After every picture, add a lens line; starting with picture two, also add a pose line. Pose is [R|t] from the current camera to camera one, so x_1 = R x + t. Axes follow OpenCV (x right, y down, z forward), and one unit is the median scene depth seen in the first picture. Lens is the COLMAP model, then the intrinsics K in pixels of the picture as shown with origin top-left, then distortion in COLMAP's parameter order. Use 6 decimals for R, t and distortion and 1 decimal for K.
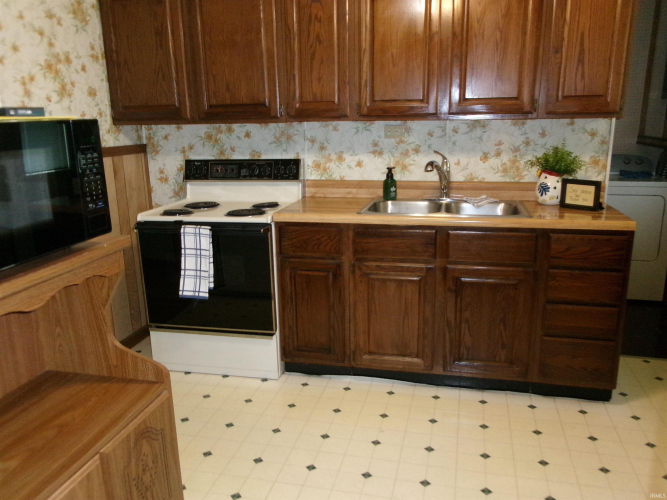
lens RADIAL K [[549.0, 0, 333.5], [0, 549.0, 250.0], [0, 0, 1]] dist [0.004342, 0.010476]
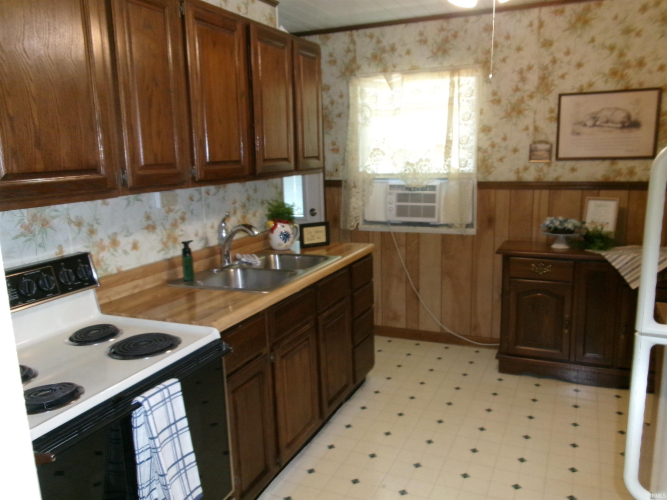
lens RADIAL K [[549.0, 0, 333.5], [0, 549.0, 250.0], [0, 0, 1]] dist [0.004342, 0.010476]
pose [[0.189001, -0.165130, 0.967993, -0.639536], [0.265008, 0.957762, 0.111642, -0.167291], [-0.945542, 0.235425, 0.224779, 0.594972]]
